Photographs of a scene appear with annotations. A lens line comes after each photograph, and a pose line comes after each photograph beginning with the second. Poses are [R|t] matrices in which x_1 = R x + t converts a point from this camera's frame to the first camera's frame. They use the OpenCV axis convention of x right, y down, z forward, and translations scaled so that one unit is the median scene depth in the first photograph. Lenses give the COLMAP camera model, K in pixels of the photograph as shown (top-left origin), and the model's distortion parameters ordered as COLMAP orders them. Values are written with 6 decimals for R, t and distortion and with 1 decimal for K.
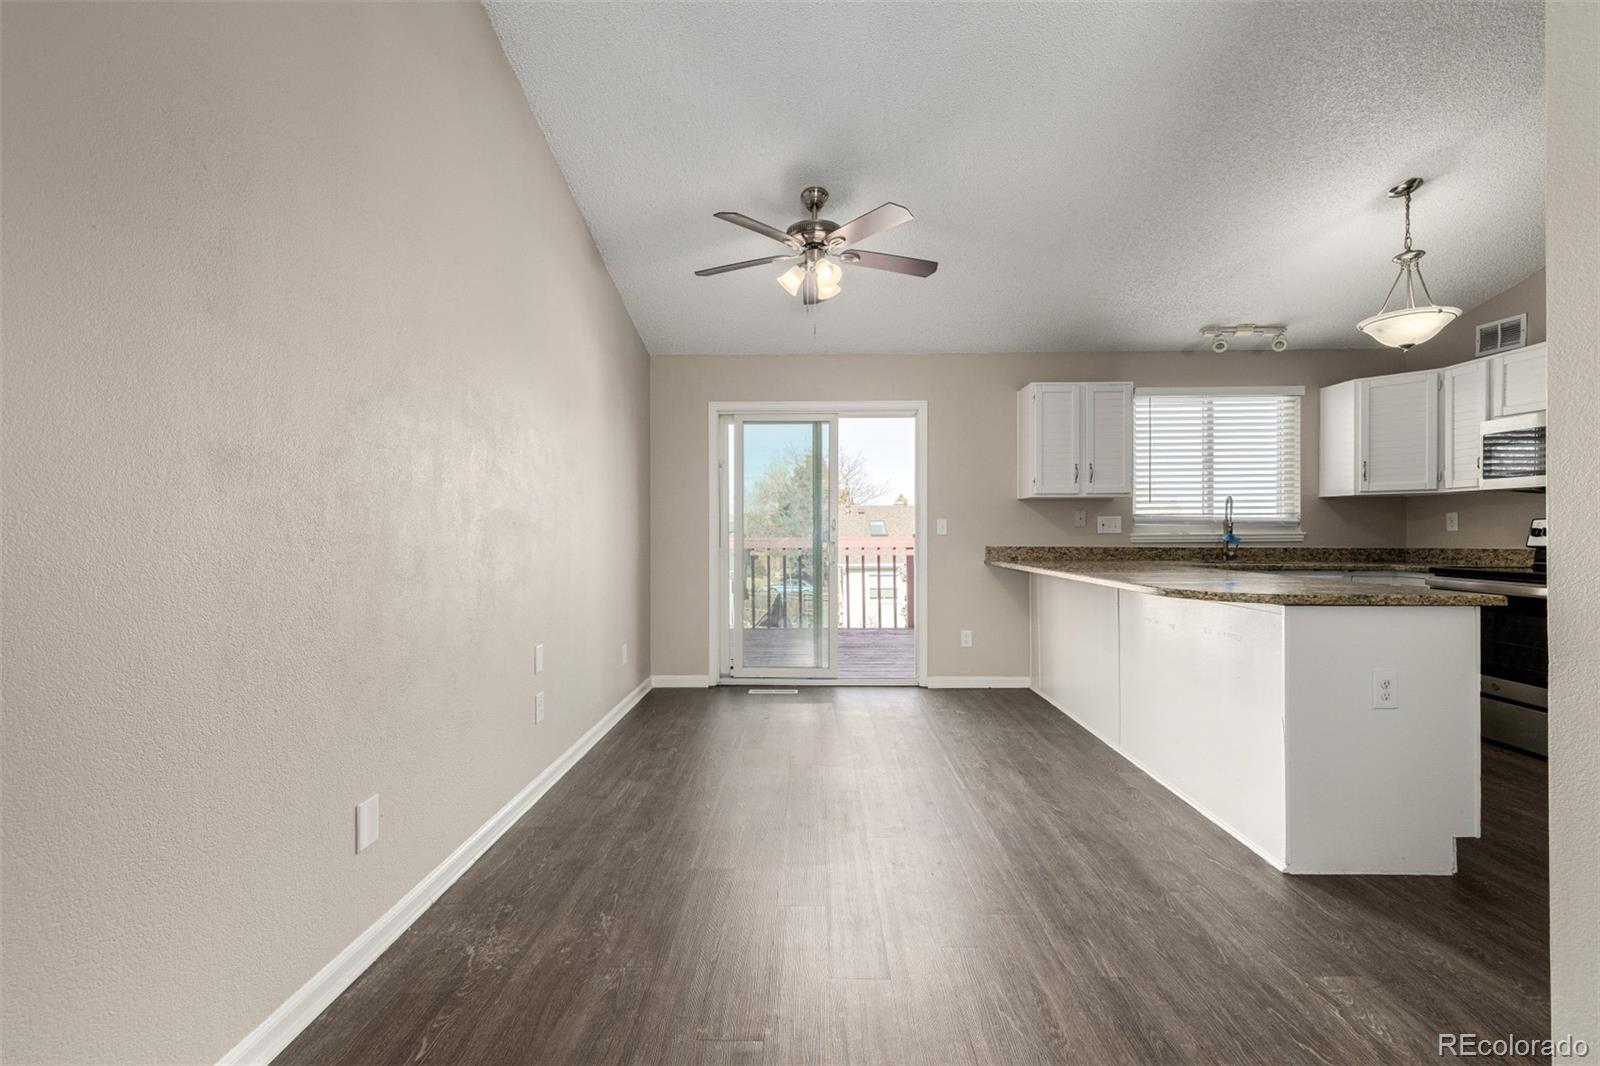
lens RADIAL K [[670.0, 0, 798.6], [0, 670.0, 531.7], [0, 0, 1]] dist [0.001755, -0.001208]
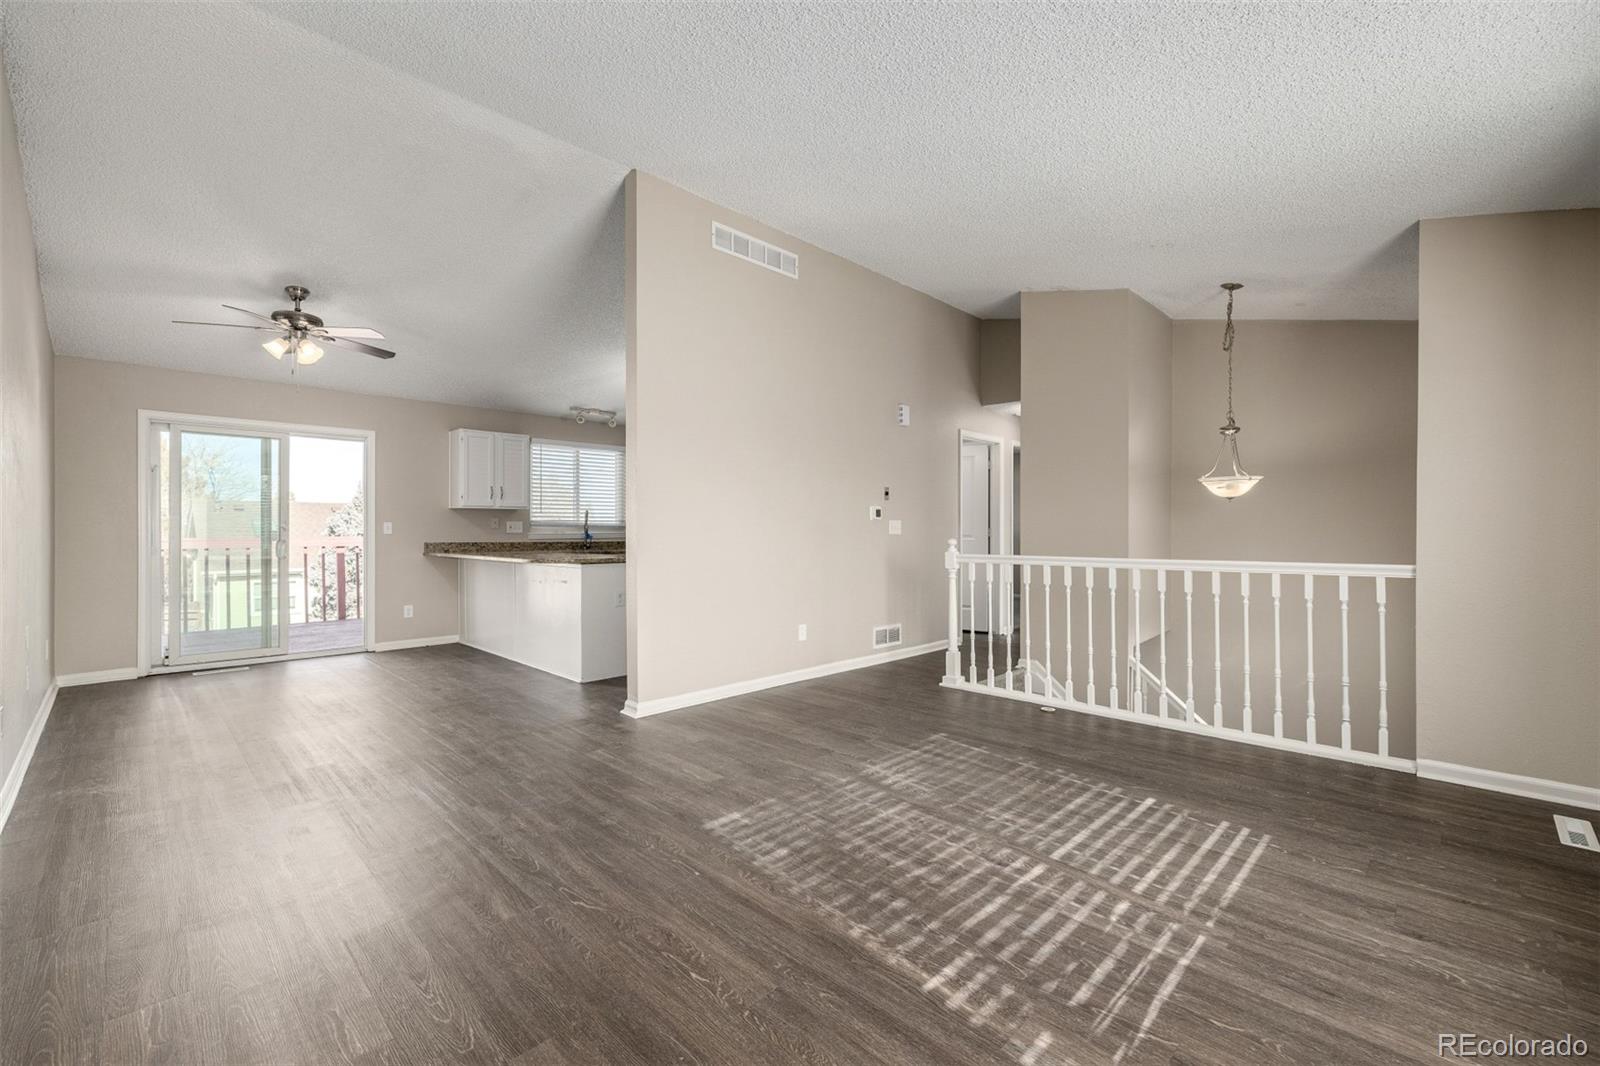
lens RADIAL K [[670.0, 0, 800.1], [0, 670.0, 535.5], [0, 0, 1]] dist [0.001755, -0.001208]
pose [[0.689675, -0.002526, 0.724115, -0.195919], [-0.002157, 0.999982, 0.005543, -0.001345], [-0.724116, -0.005384, 0.689657, -0.534862]]
